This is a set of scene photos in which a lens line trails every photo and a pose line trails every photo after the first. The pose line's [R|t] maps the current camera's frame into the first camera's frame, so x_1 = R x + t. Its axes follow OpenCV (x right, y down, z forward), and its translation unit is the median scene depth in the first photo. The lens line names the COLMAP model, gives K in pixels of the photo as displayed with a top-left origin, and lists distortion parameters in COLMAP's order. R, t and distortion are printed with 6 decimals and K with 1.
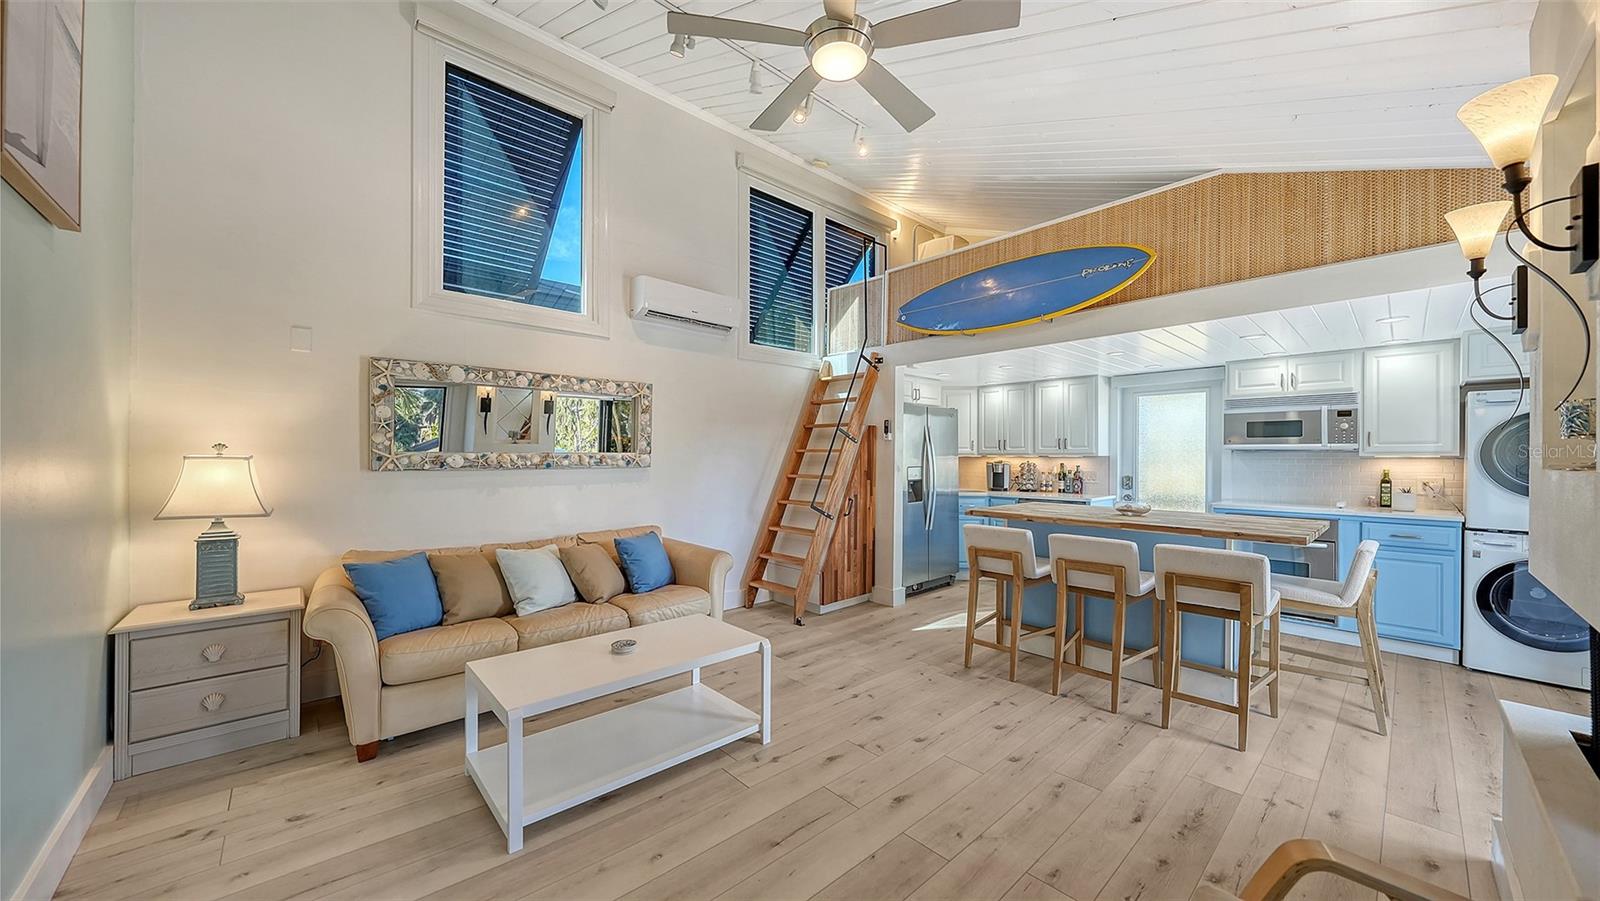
lens RADIAL K [[546.5, 0, 791.7], [0, 546.5, 455.4], [0, 0, 1]] dist [-0.000183, -0.000020]
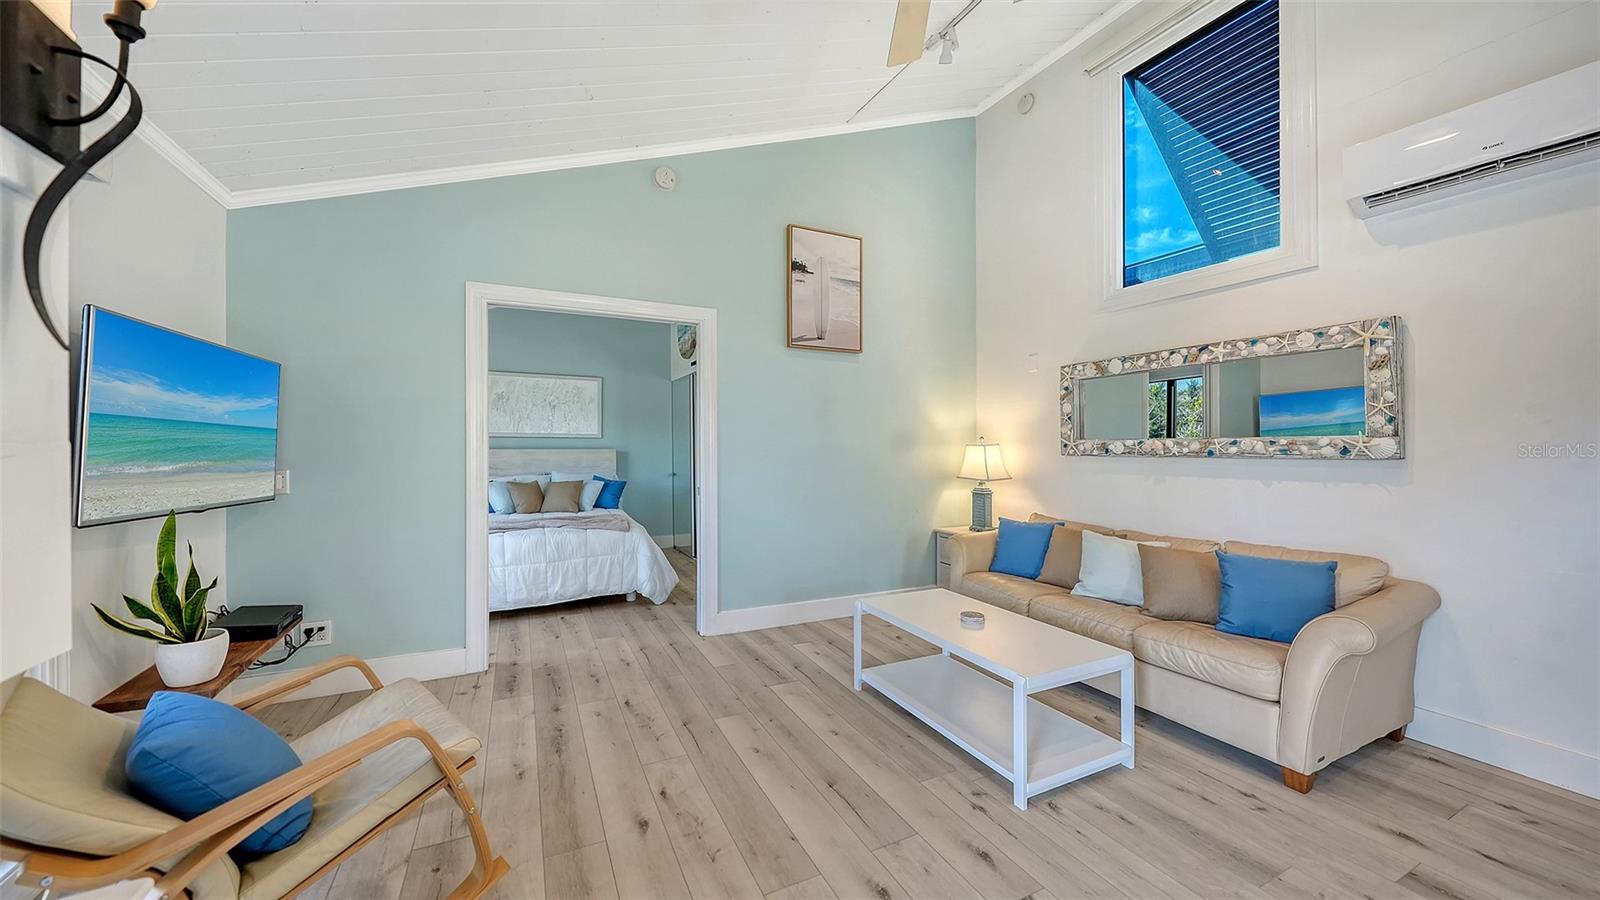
lens RADIAL K [[562.5, 0, 791.0], [0, 562.5, 442.3], [0, 0, 1]] dist [-0.001537, -0.000054]
pose [[-0.264367, -0.012622, -0.964340, 0.447699], [-0.000961, 0.999917, -0.012824, 0.010596], [0.964422, -0.002463, -0.264357, 0.495573]]
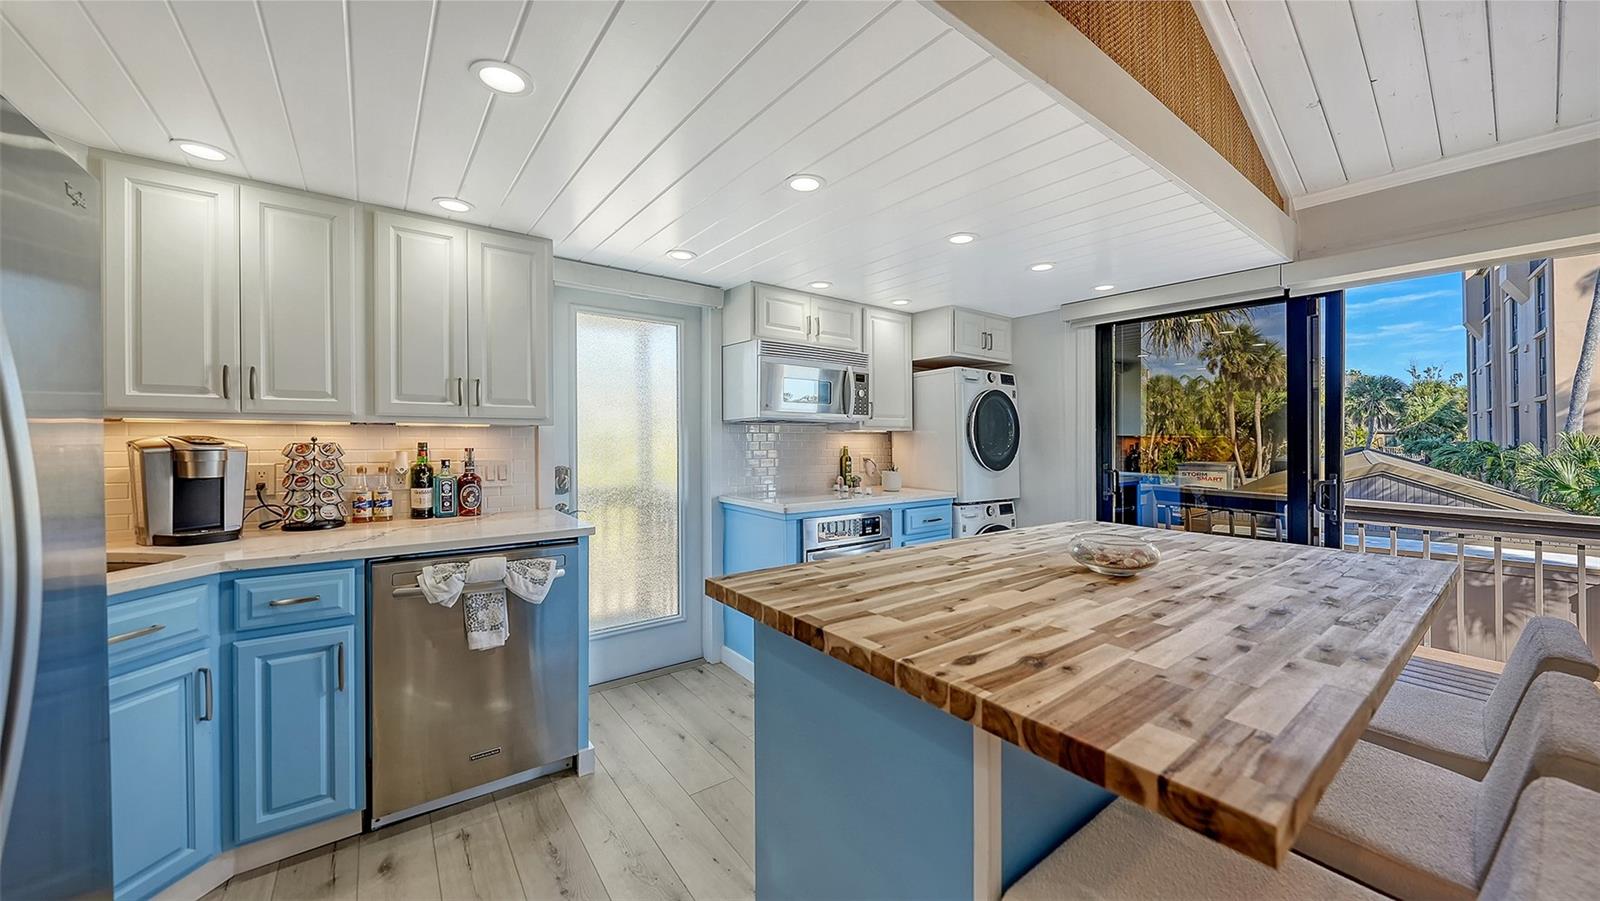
lens RADIAL K [[559.0, 0, 796.8], [0, 559.0, 445.2], [0, 0, 1]] dist [-0.001745, -0.000110]
pose [[0.079875, -0.016472, 0.996669, 0.150207], [-0.008461, 0.999816, 0.017202, 0.008687], [-0.996769, -0.009806, 0.079721, 0.898402]]
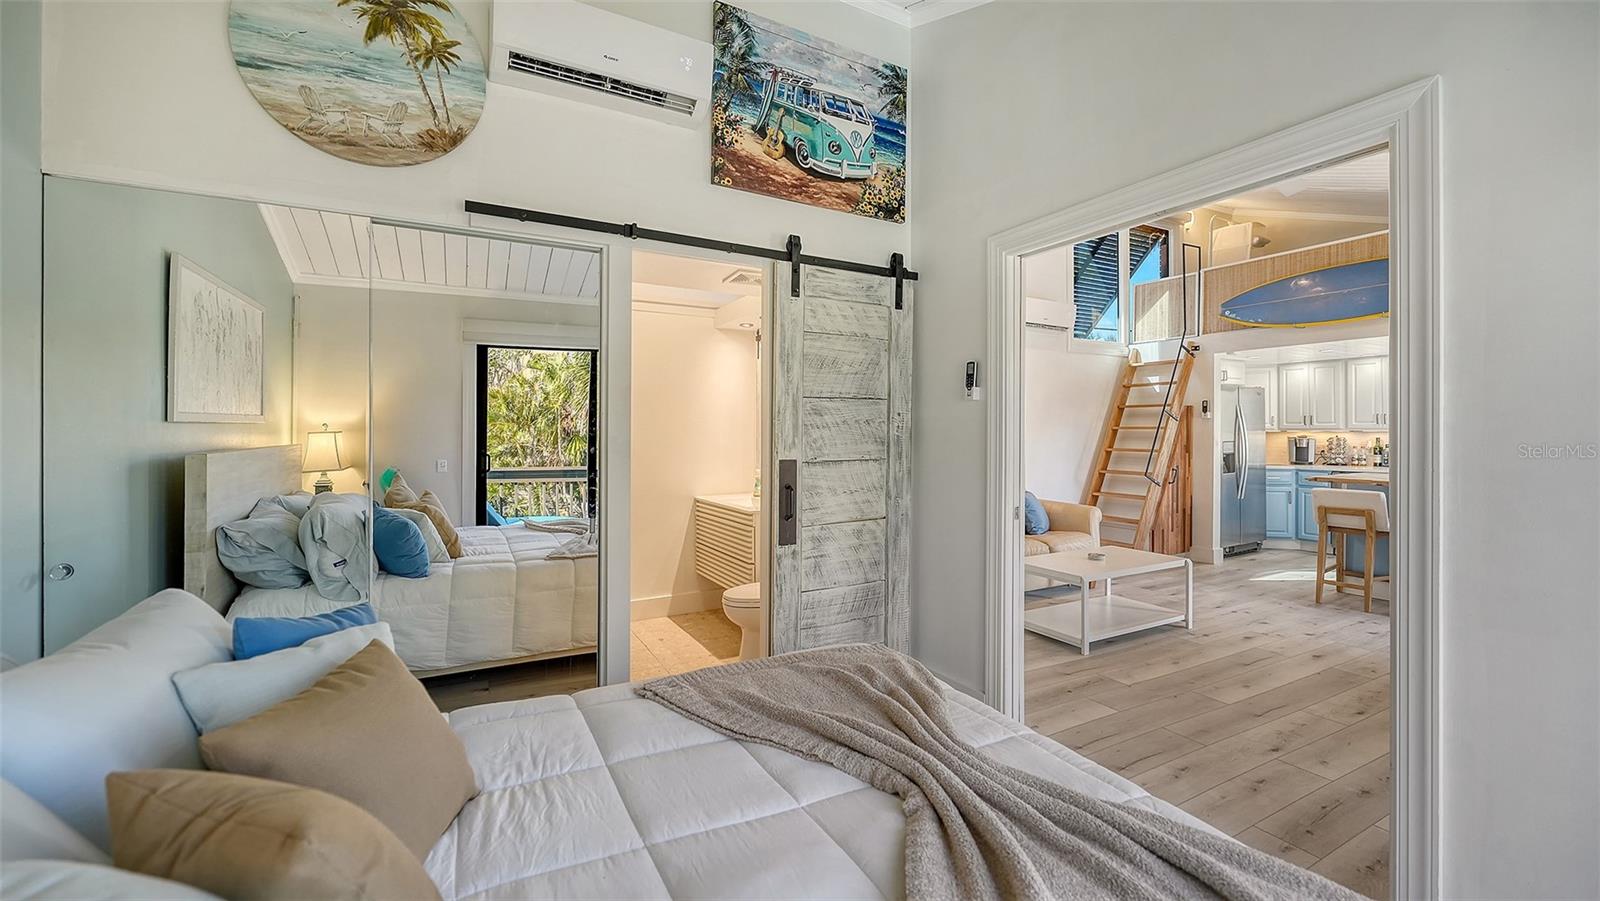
lens RADIAL K [[613.3, 0, 800.9], [0, 613.3, 432.0], [0, 0, 1]] dist [-0.000672, -0.000093]
pose [[0.973362, -0.006434, -0.229183, -0.378740], [0.007405, 0.999967, 0.003377, -0.010688], [0.229154, -0.004984, 0.973377, -0.470493]]
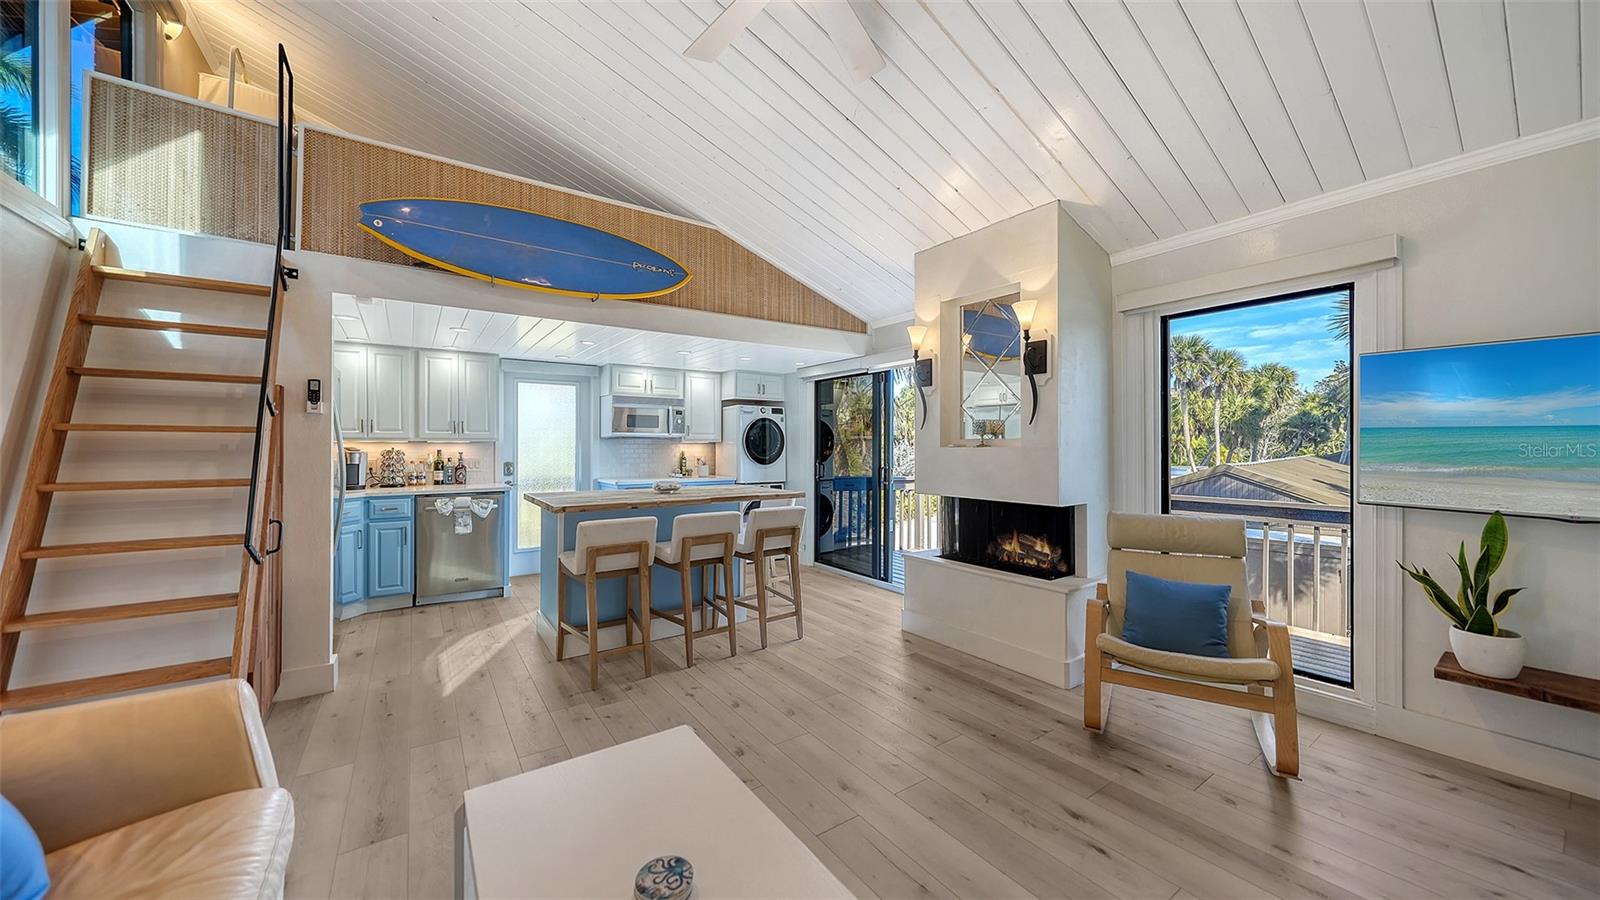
lens RADIAL K [[562.5, 0, 791.0], [0, 562.5, 442.3], [0, 0, 1]] dist [-0.001537, -0.000054]
pose [[0.134148, 0.001566, 0.990960, -0.379573], [-0.002280, 0.999997, -0.001272, 0.003005], [-0.990959, -0.002088, 0.134152, 0.439070]]
